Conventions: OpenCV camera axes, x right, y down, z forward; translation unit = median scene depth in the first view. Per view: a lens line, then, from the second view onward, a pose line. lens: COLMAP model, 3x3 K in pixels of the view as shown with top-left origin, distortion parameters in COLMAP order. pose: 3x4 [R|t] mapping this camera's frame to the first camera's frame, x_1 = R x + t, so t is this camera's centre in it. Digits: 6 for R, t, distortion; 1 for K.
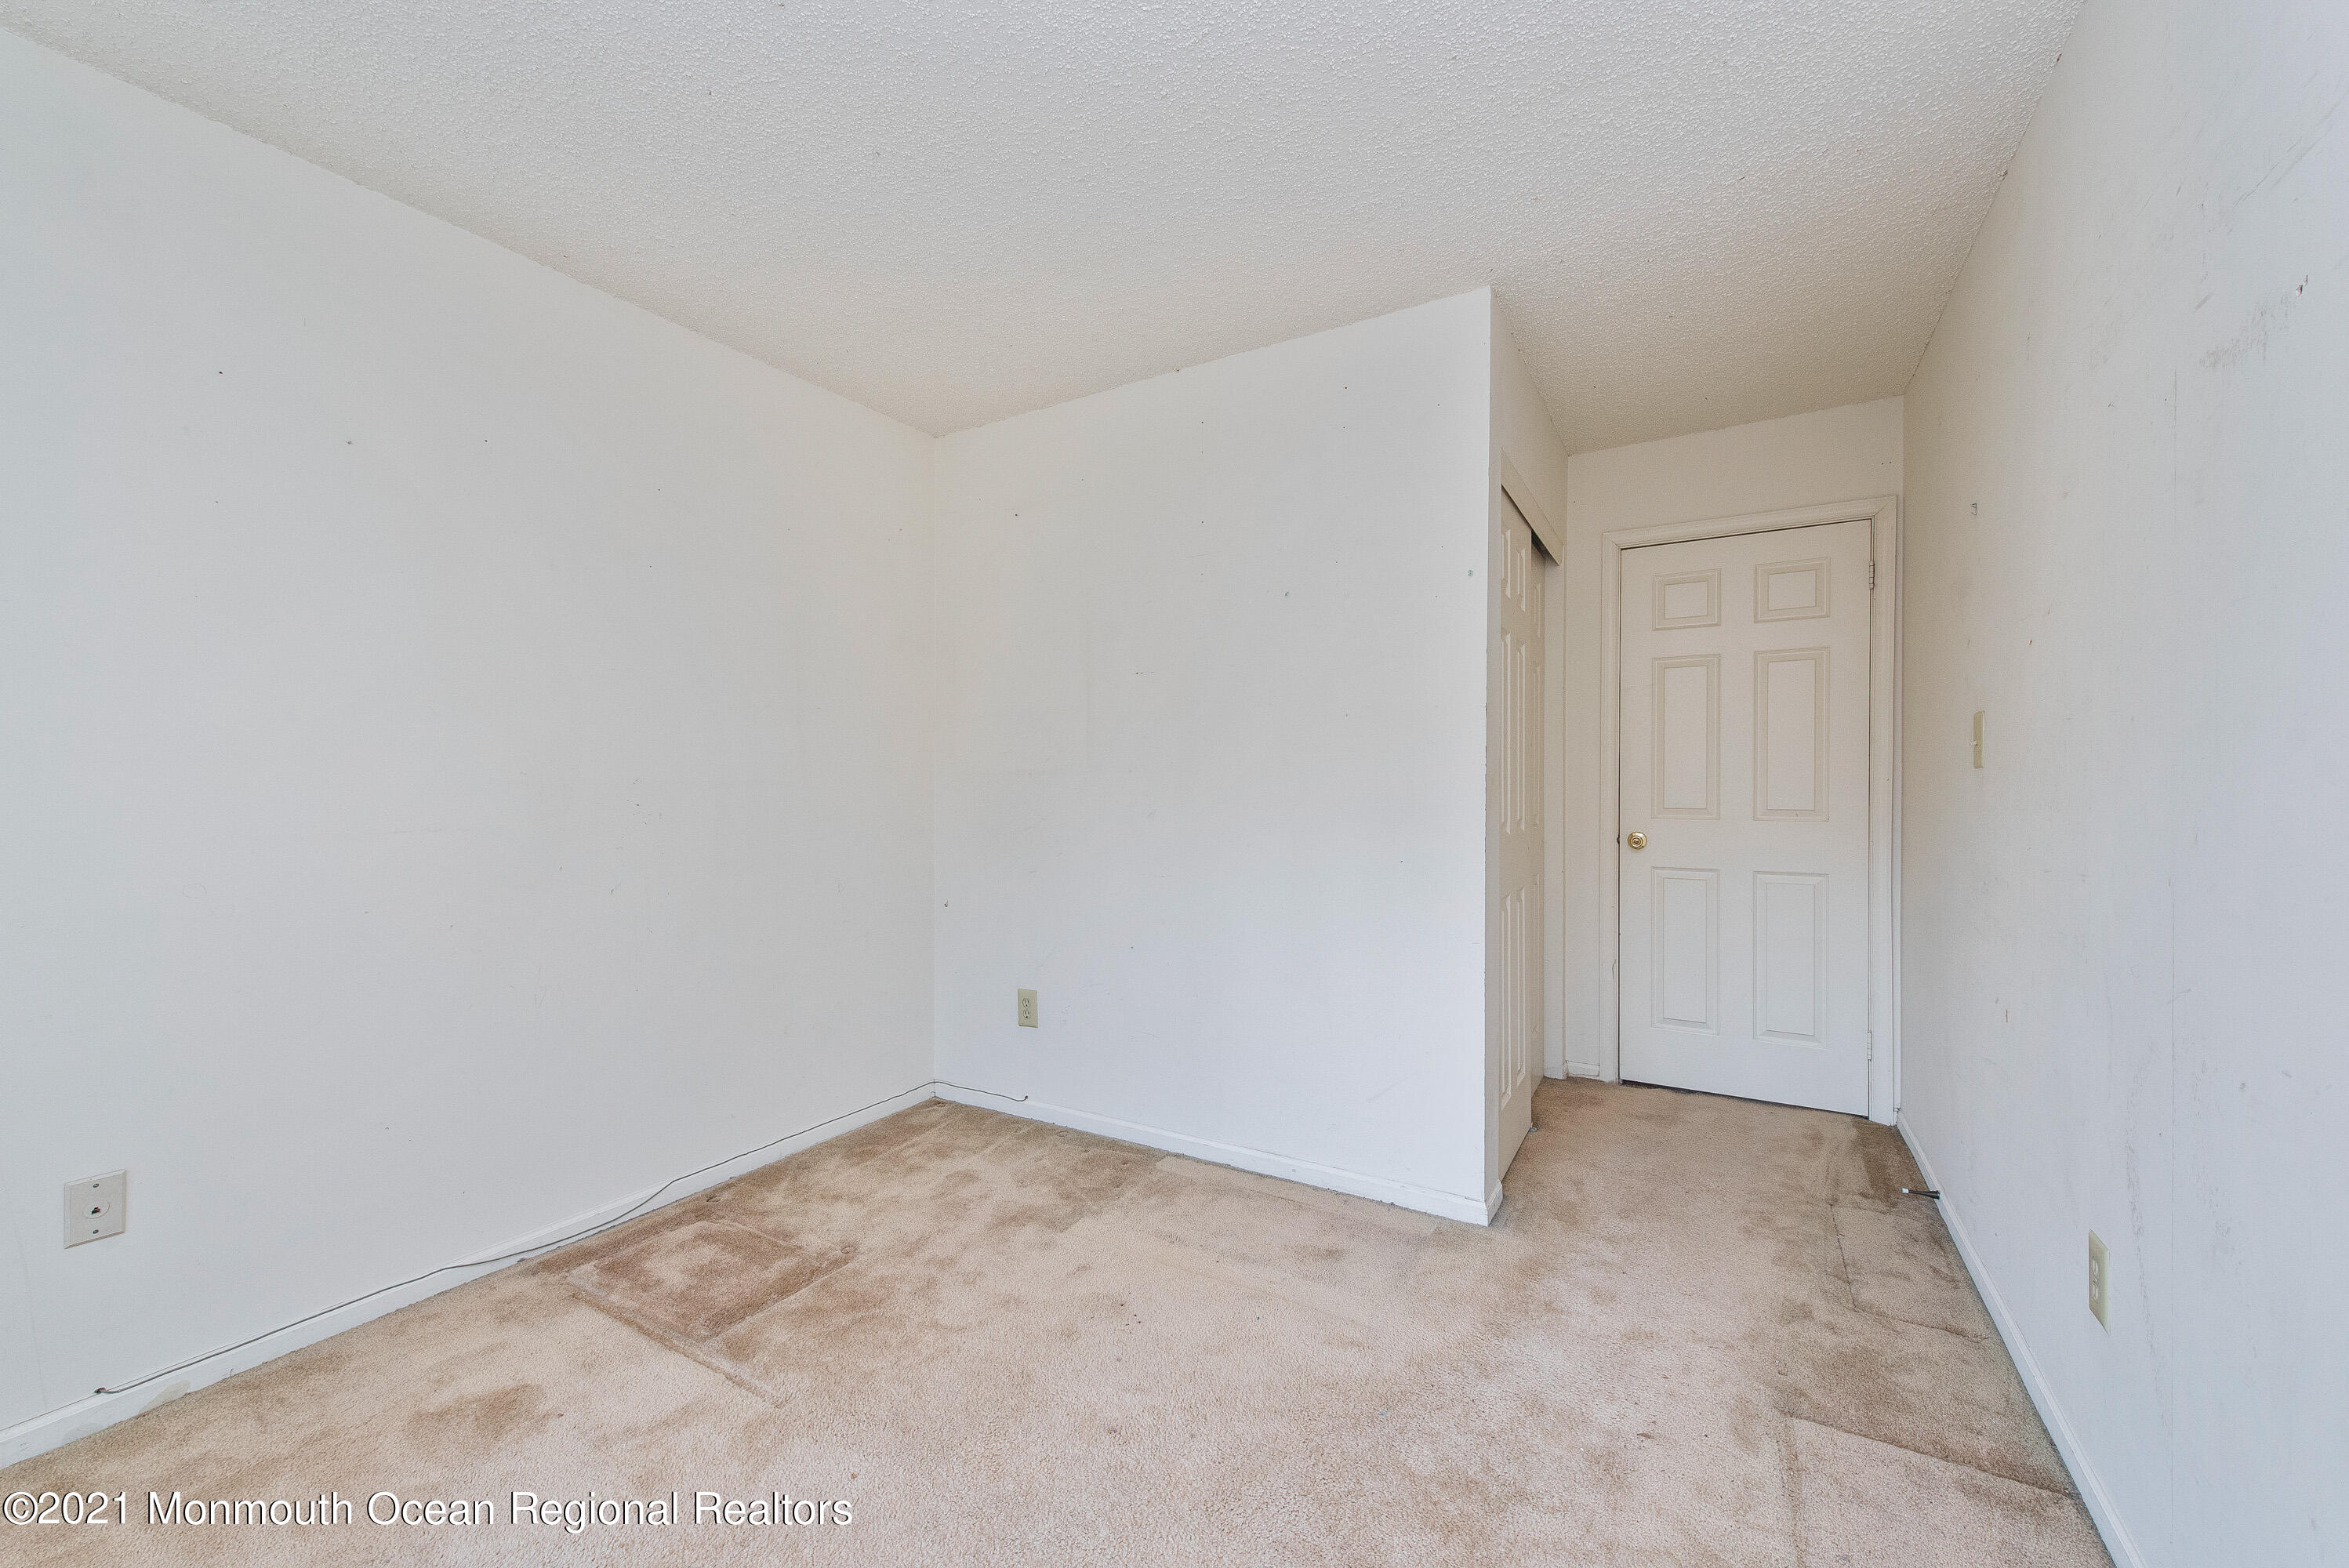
lens RADIAL K [[913.9, 0, 1178.7], [0, 913.9, 793.2], [0, 0, 1]] dist [0.013056, -0.002748]
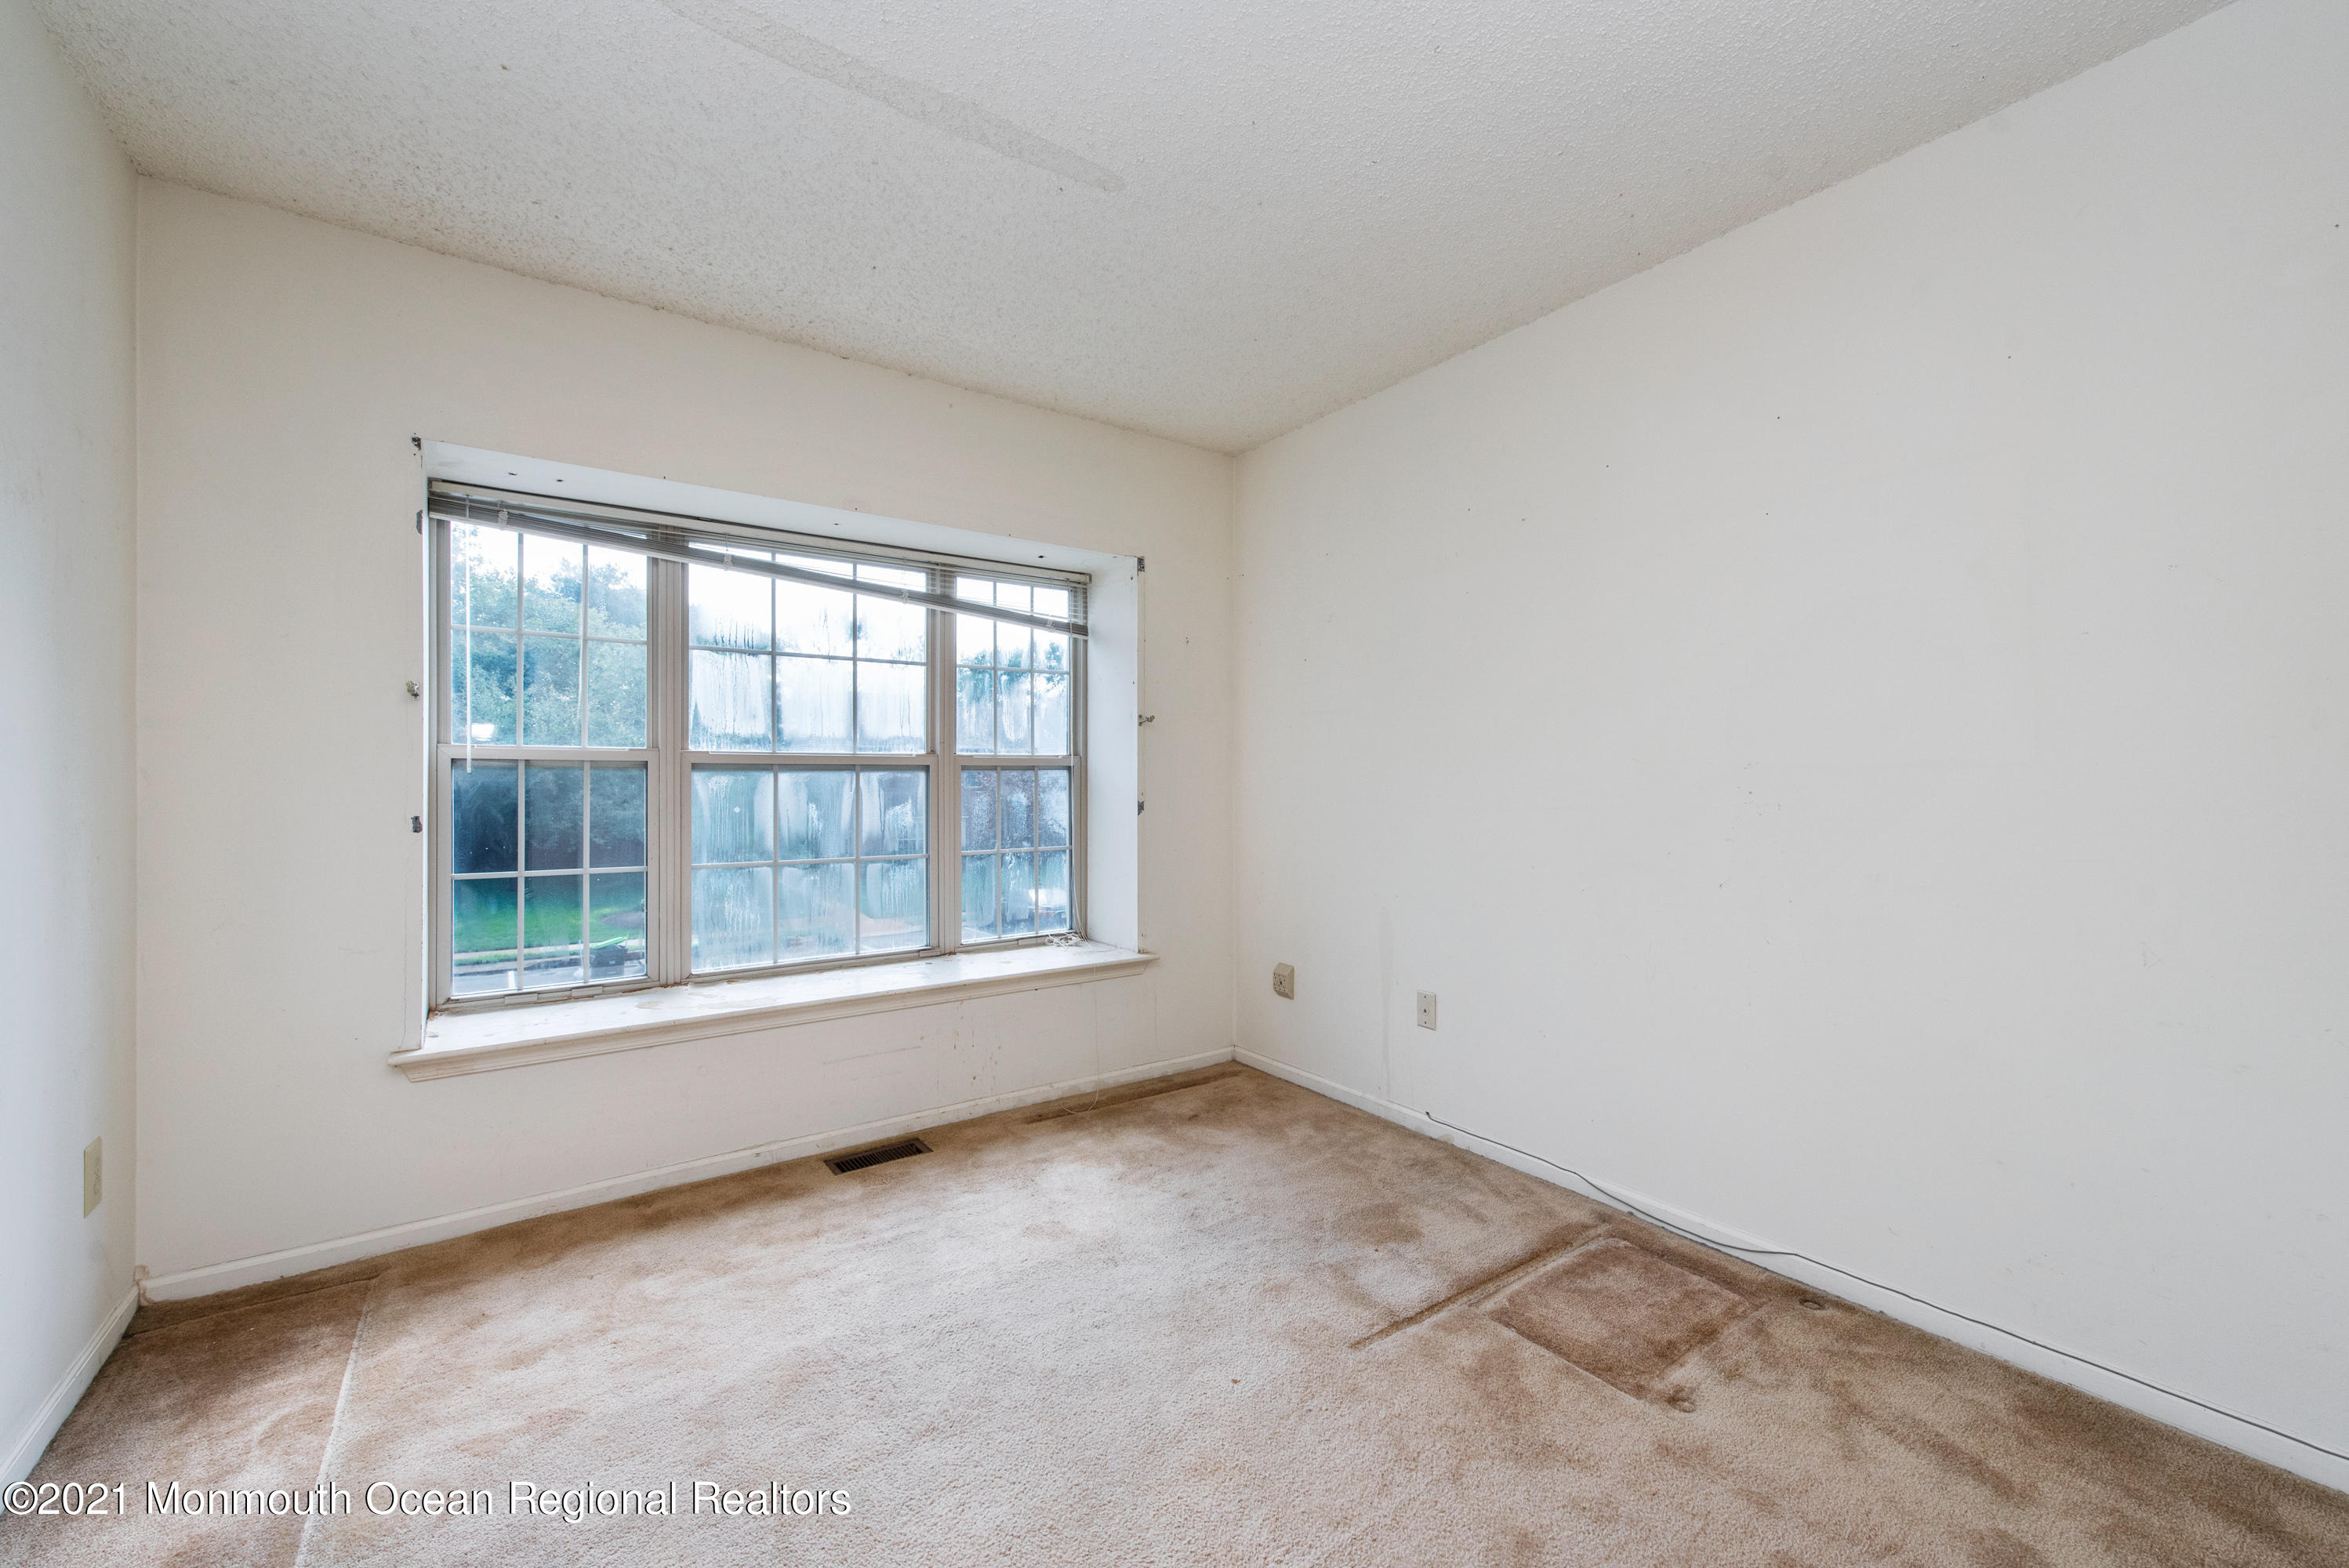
lens RADIAL K [[913.9, 0, 1180.7], [0, 913.9, 778.9], [0, 0, 1]] dist [0.013056, -0.002748]
pose [[-0.407273, 0.005553, -0.913289, 0.475728], [0.008683, 0.999960, 0.002208, -0.013573], [0.913265, -0.007031, -0.407305, 0.924533]]
